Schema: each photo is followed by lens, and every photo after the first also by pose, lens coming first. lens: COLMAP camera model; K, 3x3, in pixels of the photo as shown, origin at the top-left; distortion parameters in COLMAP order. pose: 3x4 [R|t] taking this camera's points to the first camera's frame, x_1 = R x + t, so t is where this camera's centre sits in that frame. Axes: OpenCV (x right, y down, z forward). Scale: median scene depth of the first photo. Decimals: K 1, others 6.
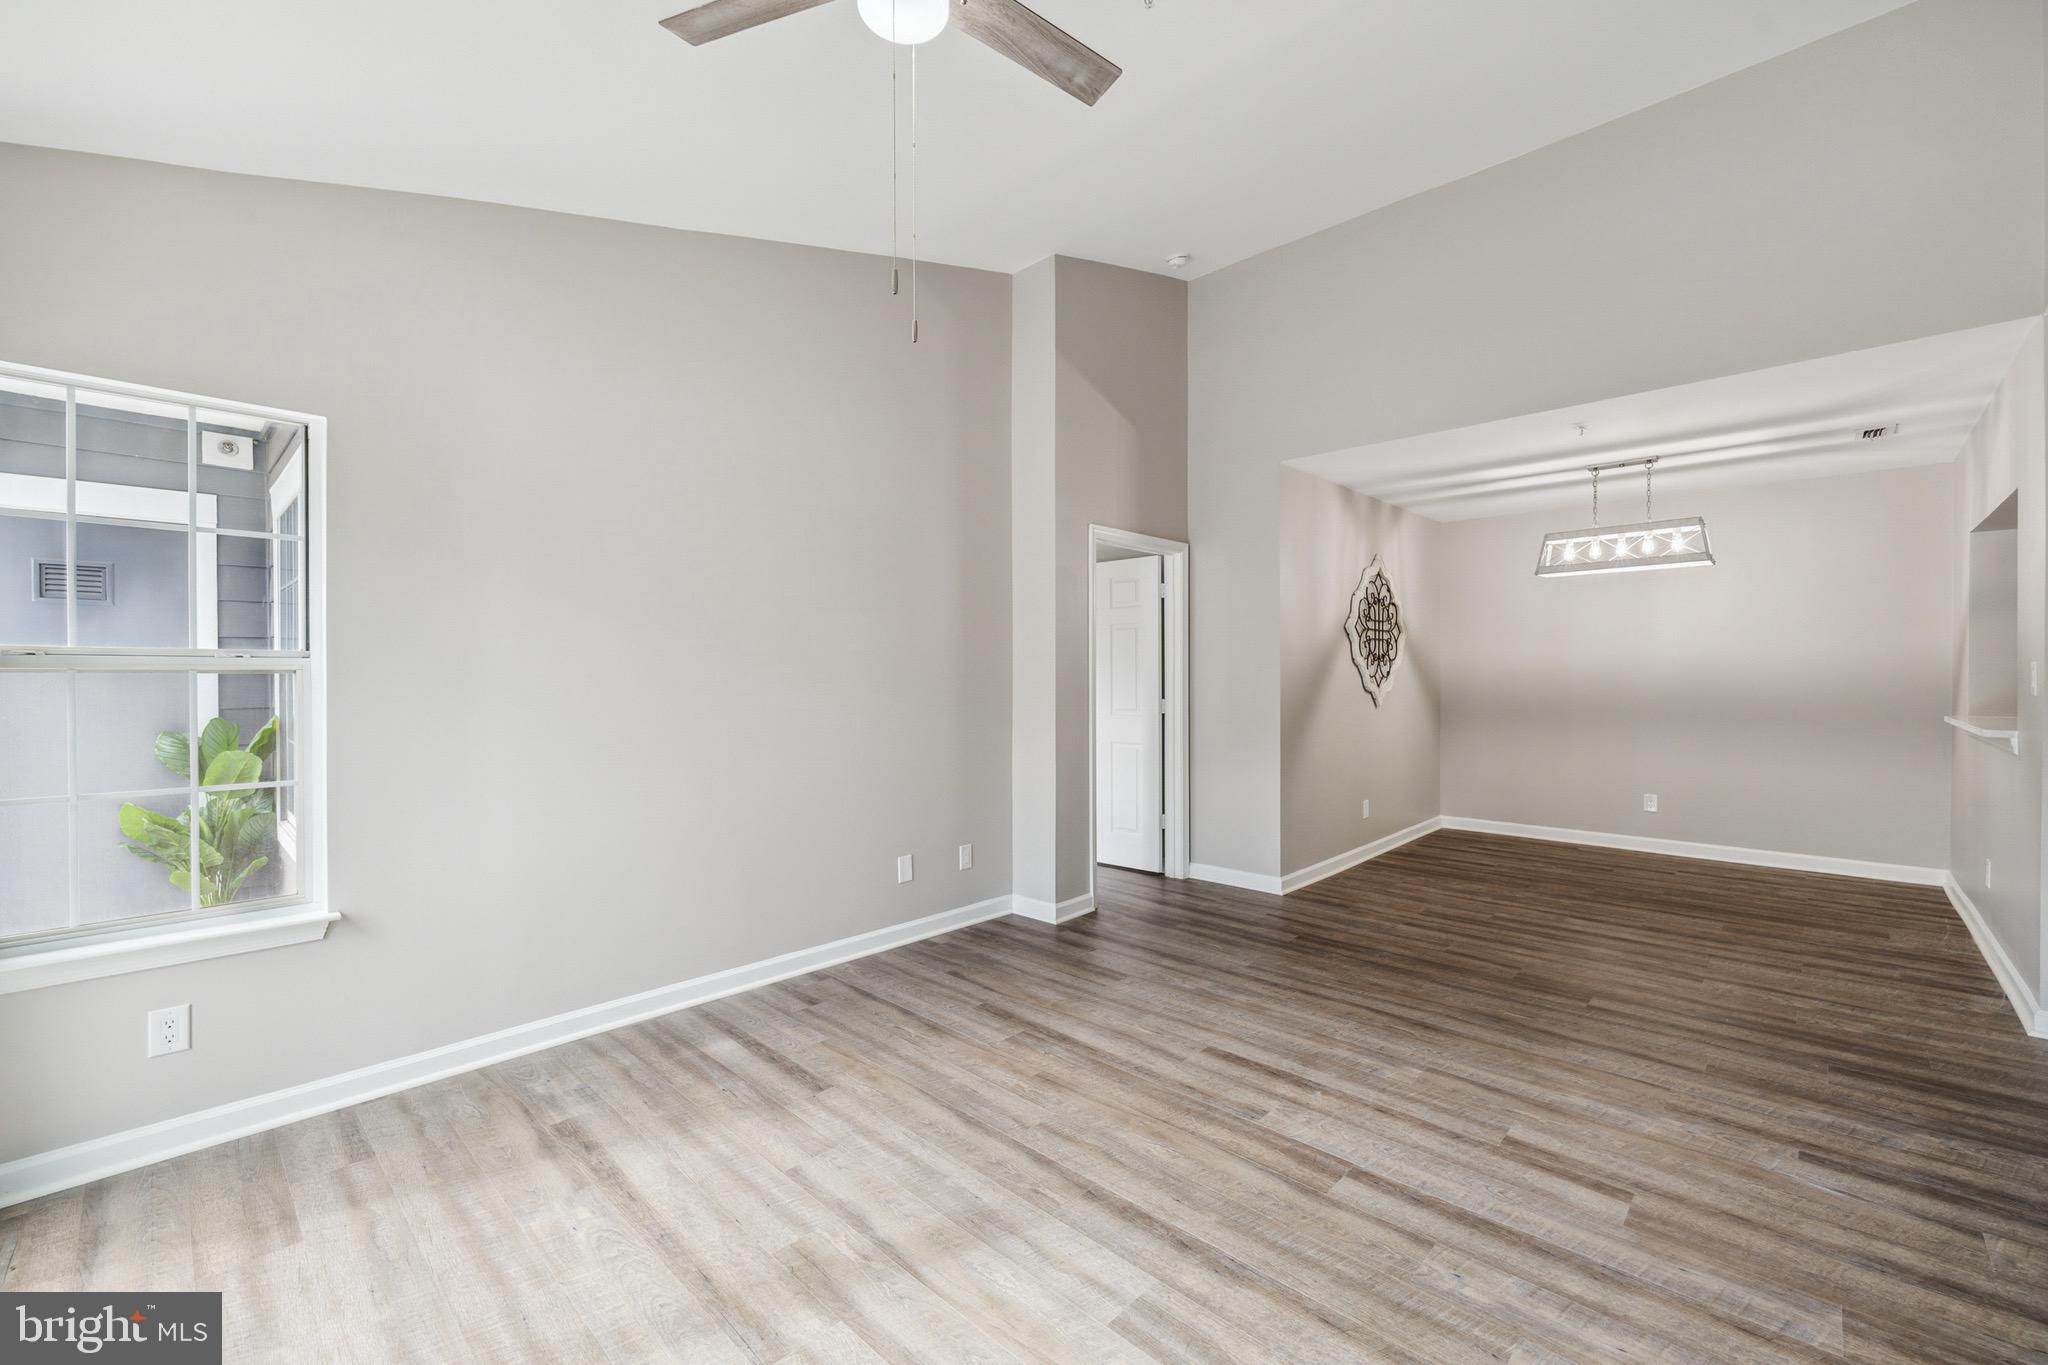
lens RADIAL K [[837.8, 0, 1019.9], [0, 837.8, 681.1], [0, 0, 1]] dist [-0.003326, -0.000185]
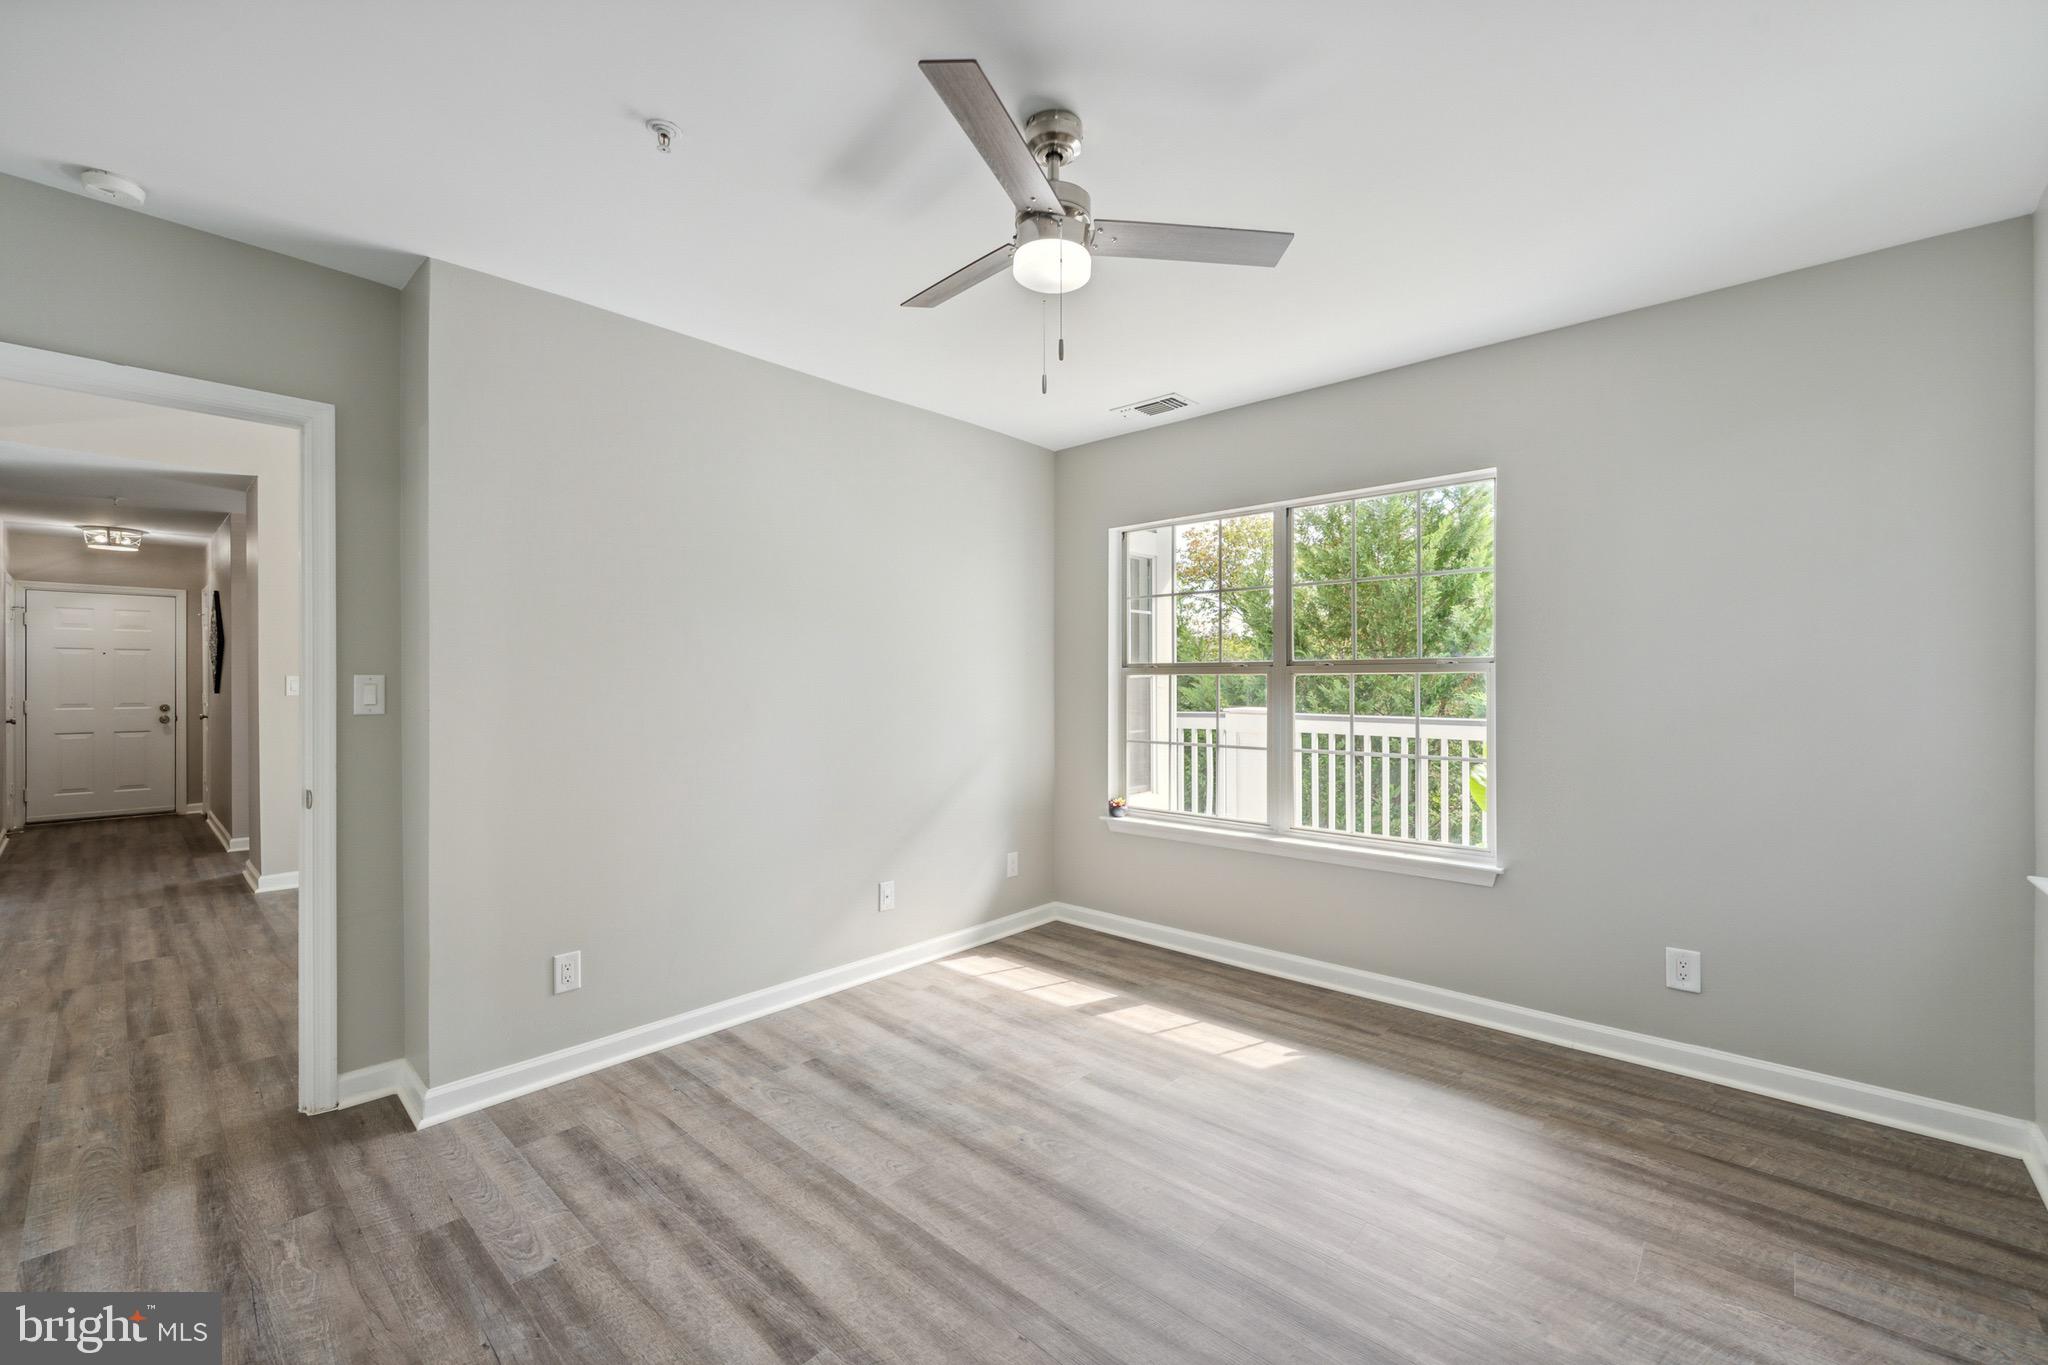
lens RADIAL K [[837.8, 0, 1019.7], [0, 837.8, 676.7], [0, 0, 1]] dist [-0.003326, -0.000185]
pose [[-0.999710, 0.004178, -0.023729, -0.493829], [0.003993, 0.999961, 0.007815, -0.017954], [0.023761, 0.007718, -0.999688, 2.084039]]
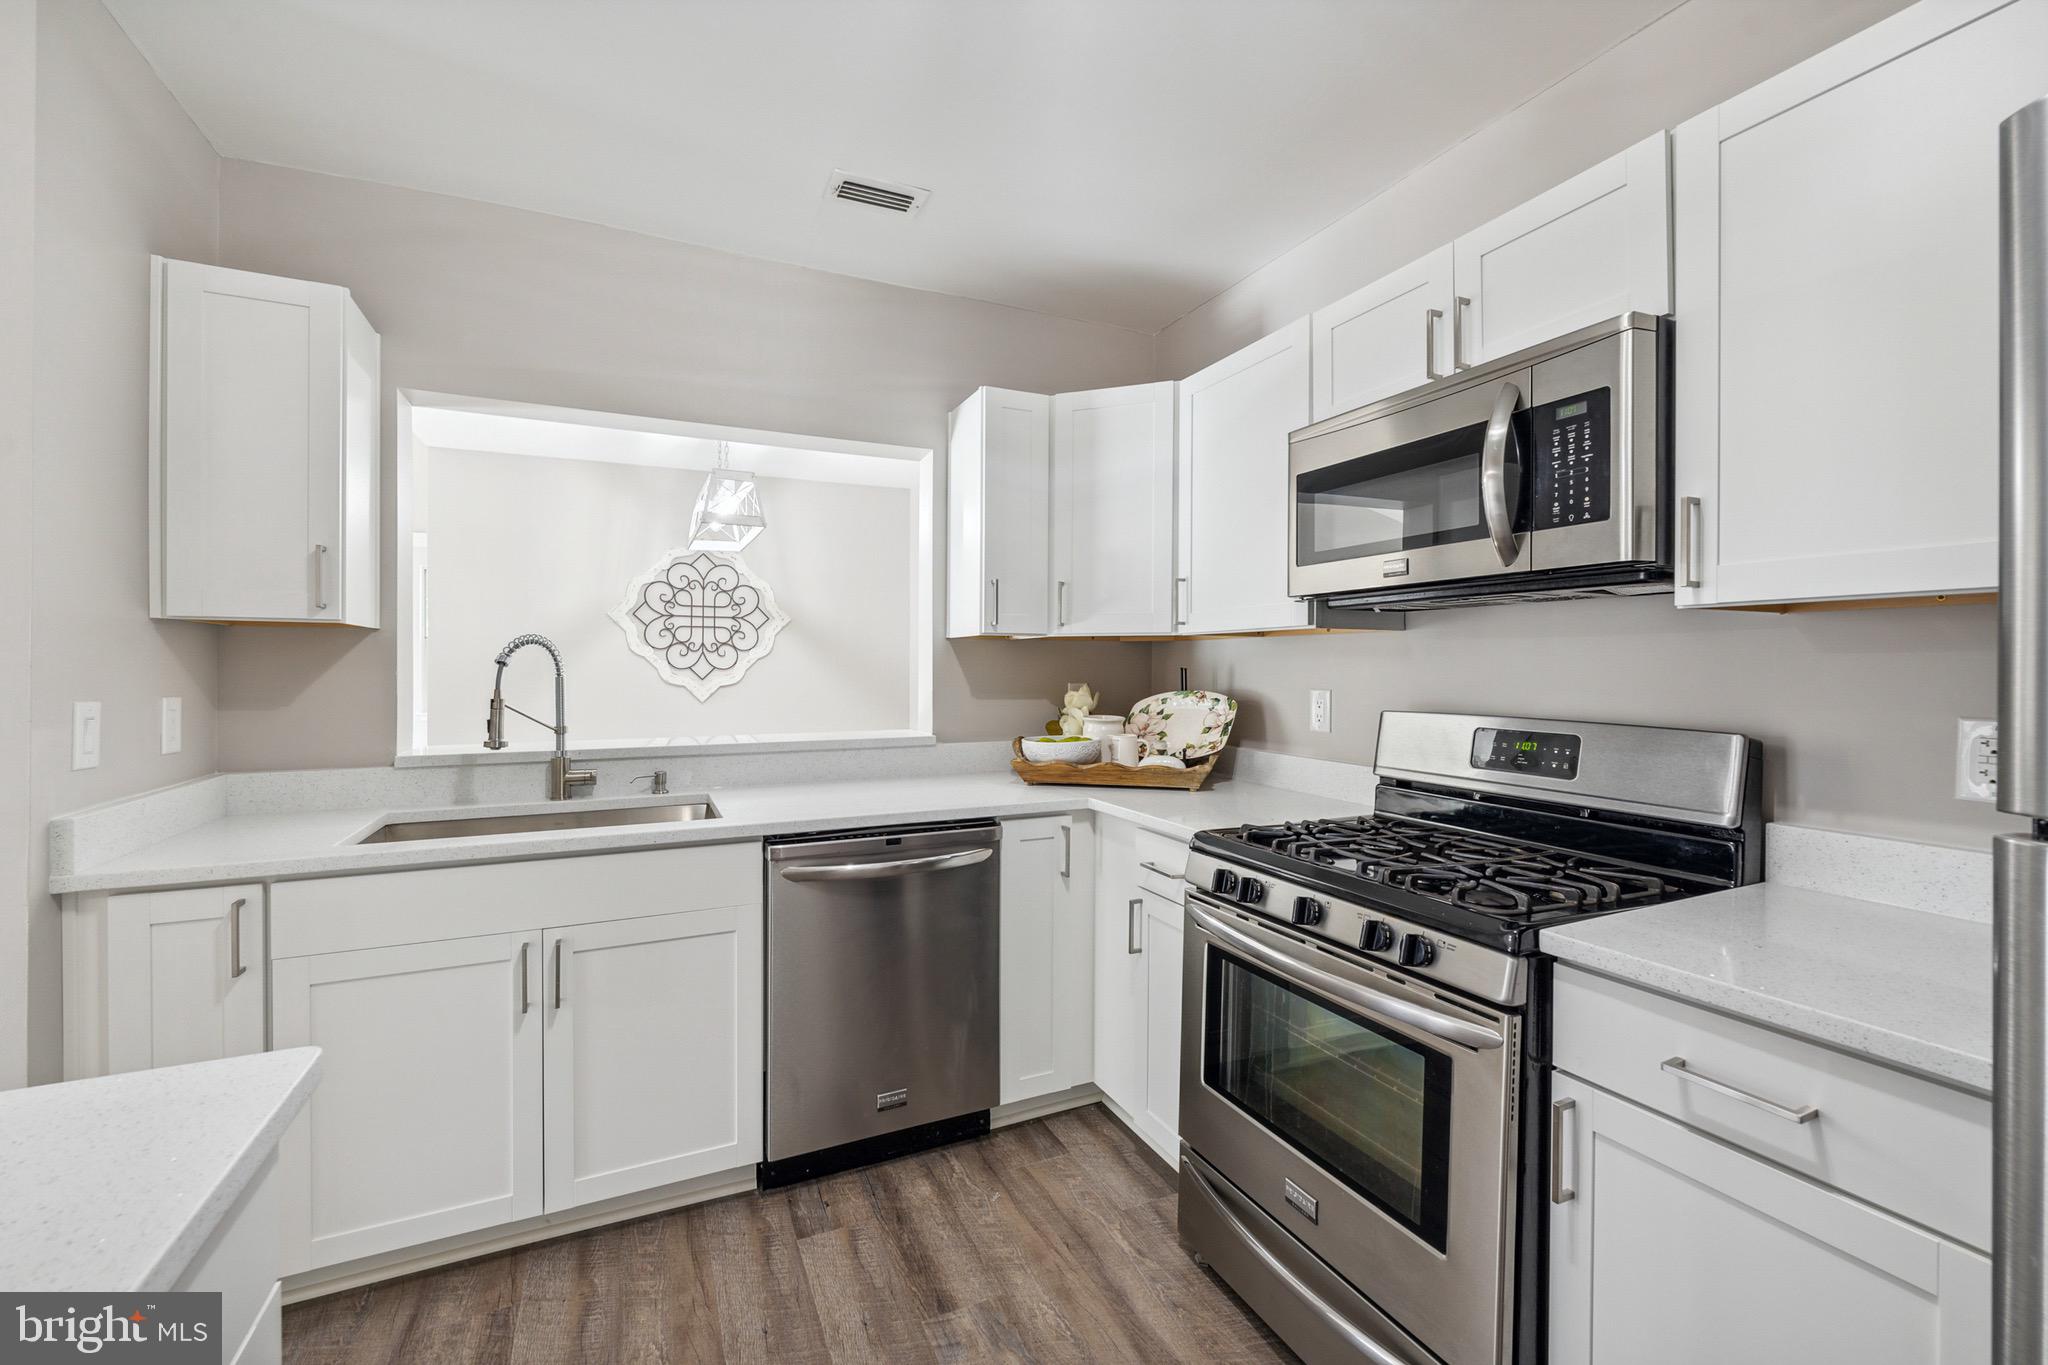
lens RADIAL K [[837.8, 0, 1010.5], [0, 837.8, 682.1], [0, 0, 1]] dist [-0.003326, -0.000185]
pose [[0.929720, 0.011504, -0.368089, 1.818372], [-0.008087, 0.999909, 0.010822, -0.006116], [0.368180, -0.007085, 0.929728, 0.486413]]
